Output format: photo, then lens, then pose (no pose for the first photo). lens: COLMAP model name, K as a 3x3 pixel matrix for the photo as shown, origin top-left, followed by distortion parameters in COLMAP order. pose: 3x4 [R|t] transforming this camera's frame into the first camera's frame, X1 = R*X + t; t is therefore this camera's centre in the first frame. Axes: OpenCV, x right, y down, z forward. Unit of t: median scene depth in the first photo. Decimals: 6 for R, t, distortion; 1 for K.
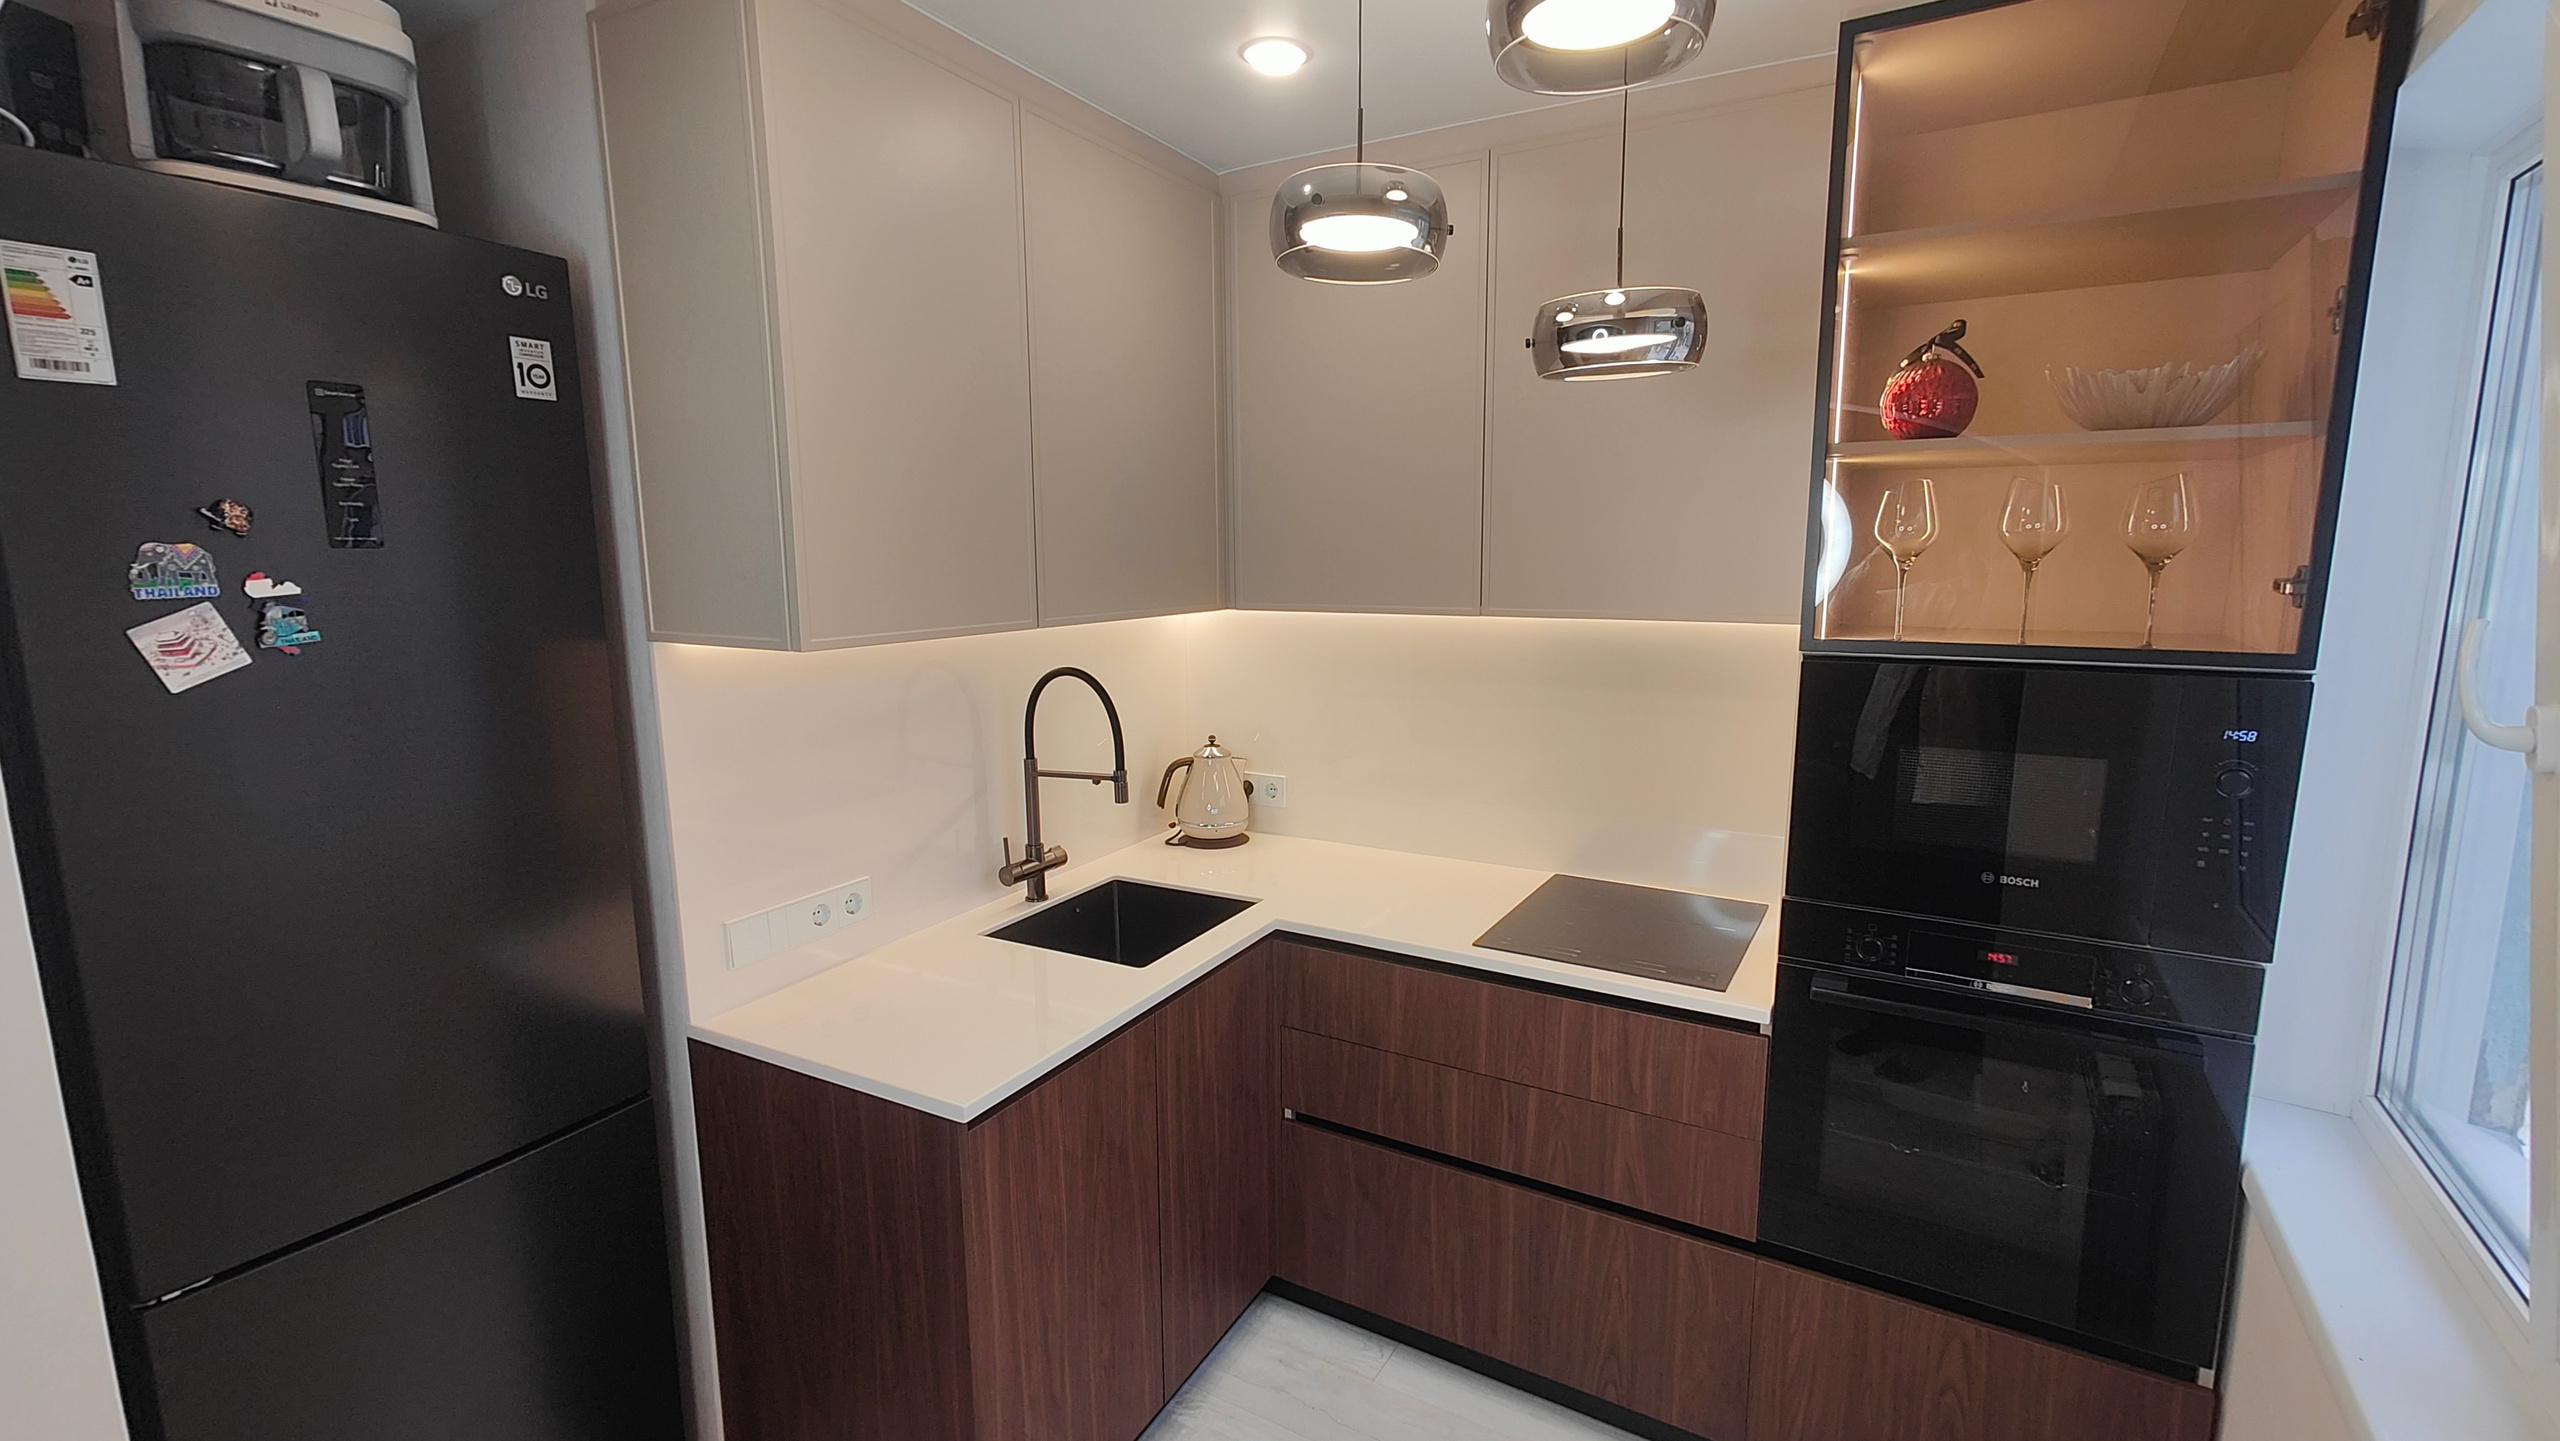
lens RADIAL K [[1105.0, 0, 1331.2], [0, 1105.0, 721.9], [0, 0, 1]] dist [0.013013, -0.005270]
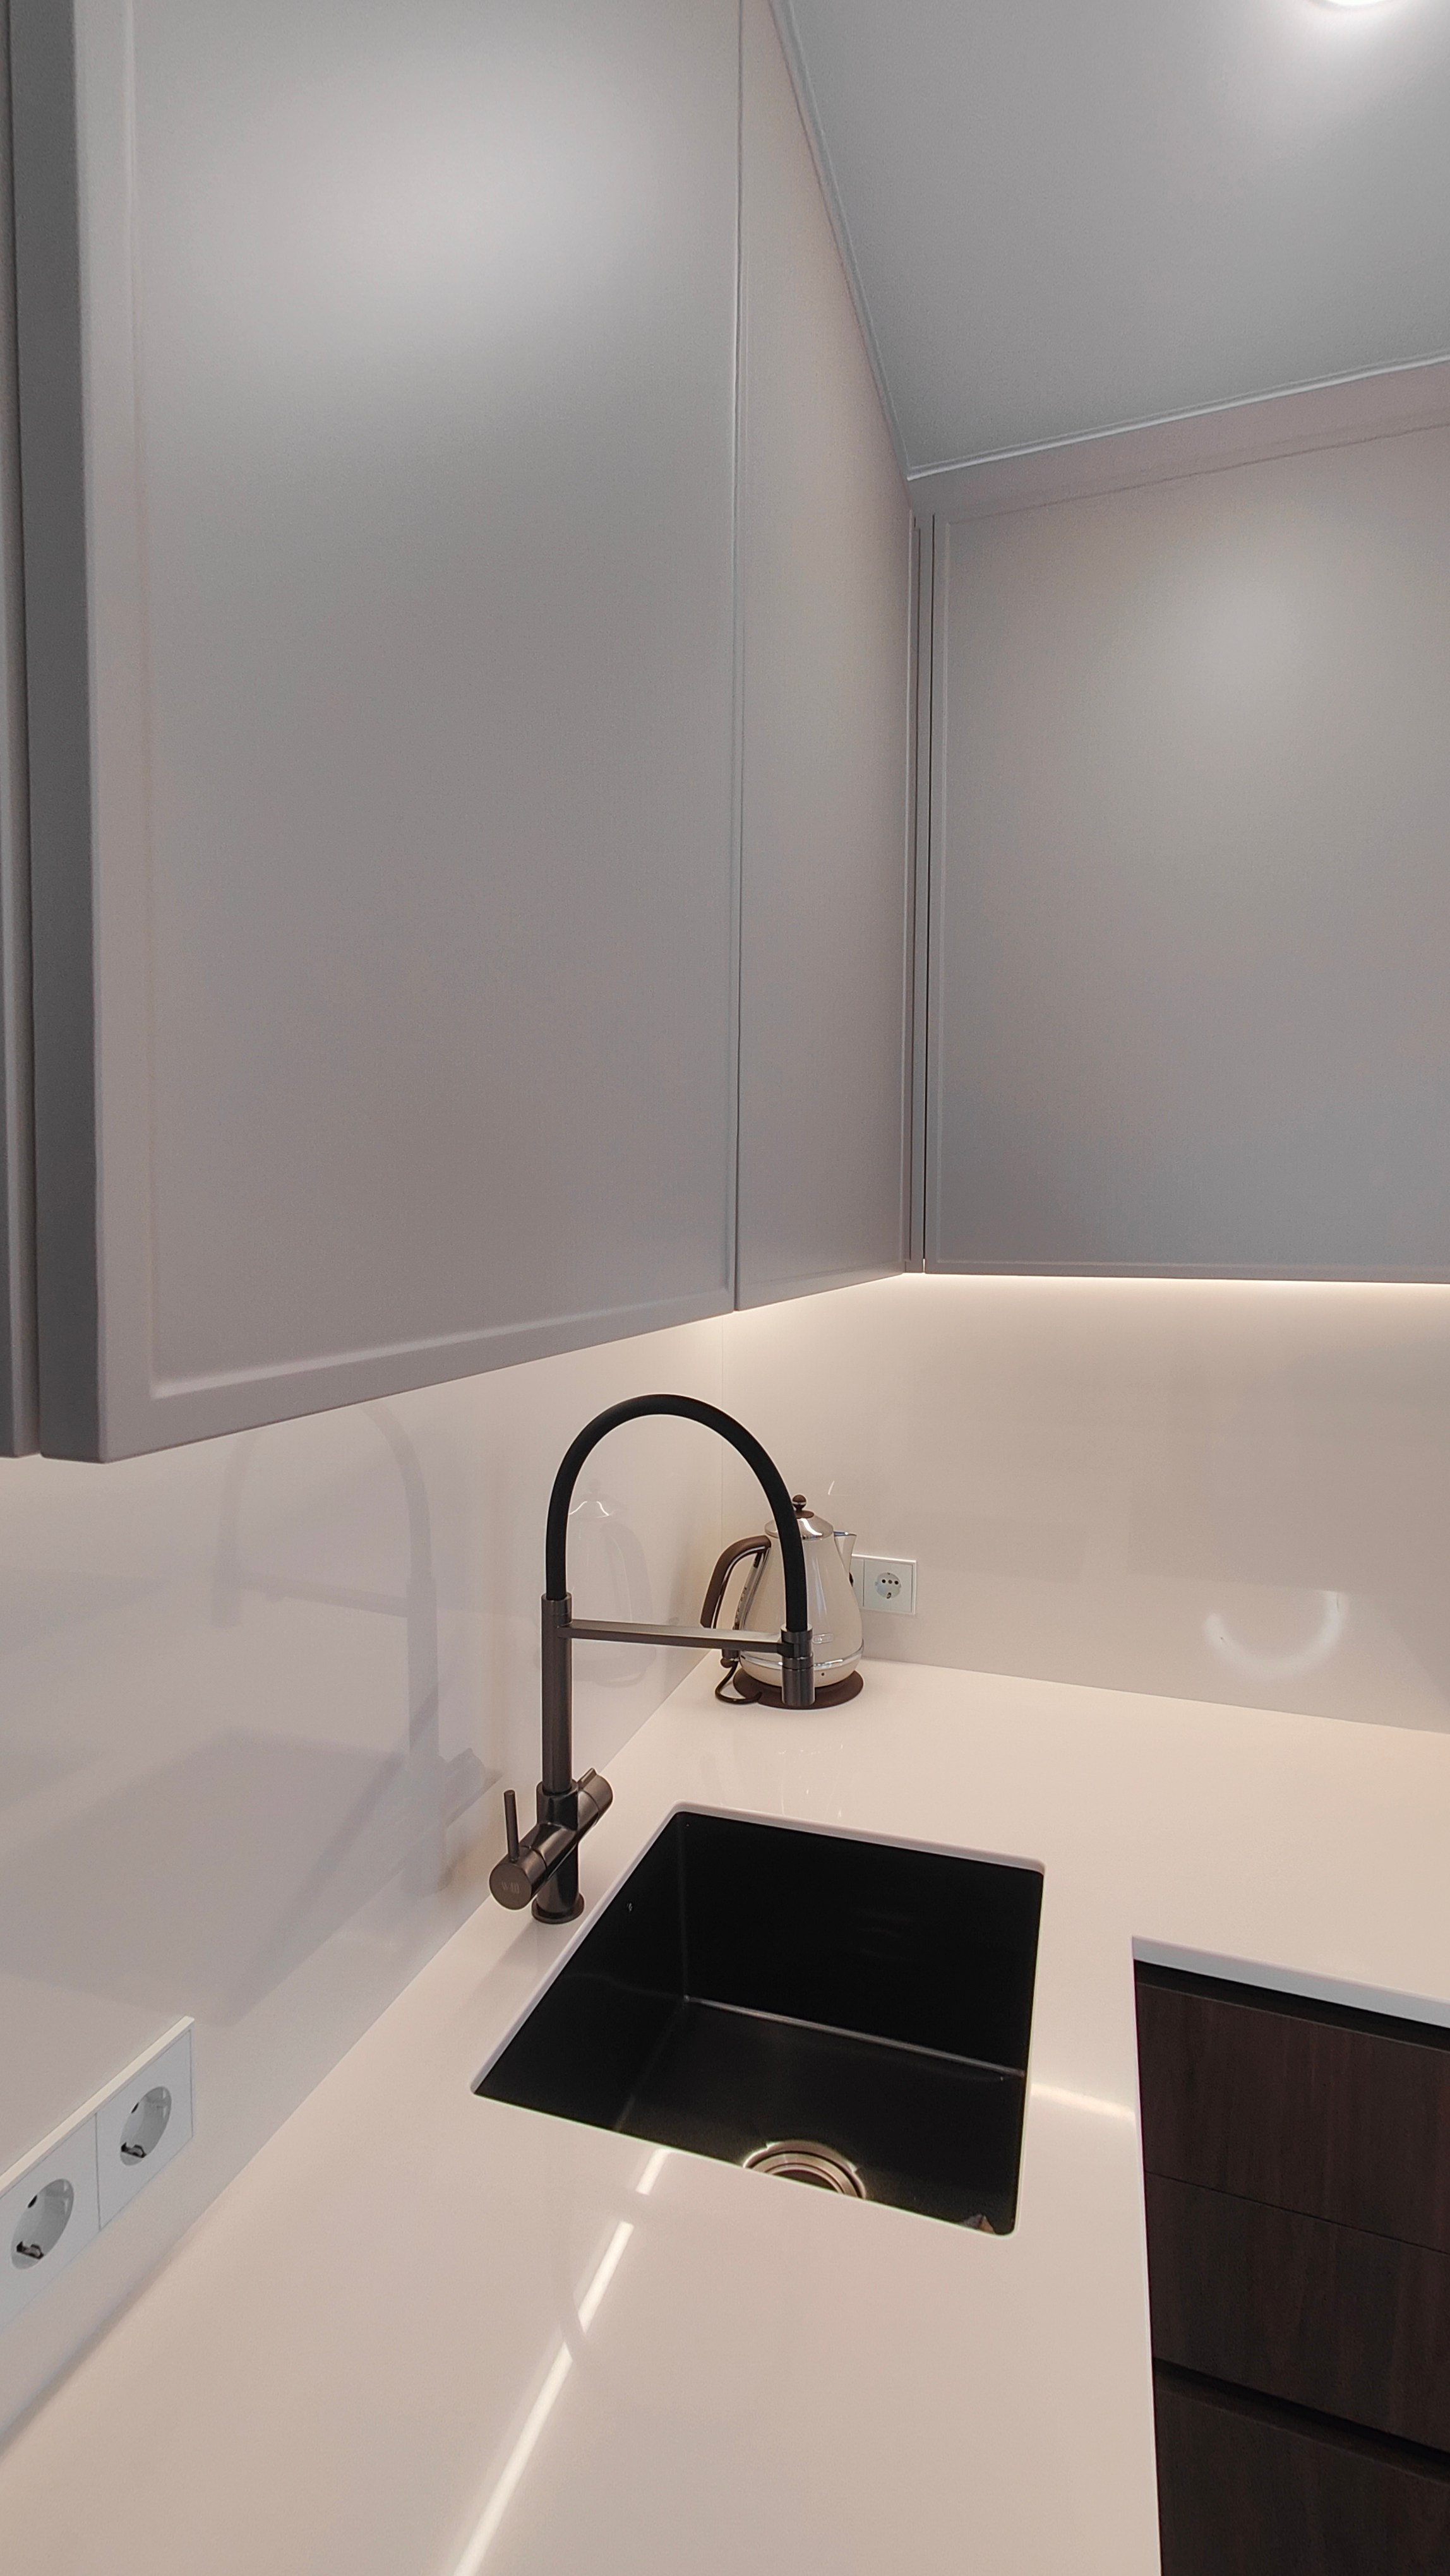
lens RADIAL K [[1112.1, 0, 762.6], [0, 1112.1, 1289.2], [0, 0, 1]] dist [0.013013, -0.005270]
pose [[0.986650, 0.000336, 0.162854, -0.259812], [0.015686, 0.995152, -0.097088, -0.044740], [-0.162097, 0.098347, 0.981862, 0.522533]]
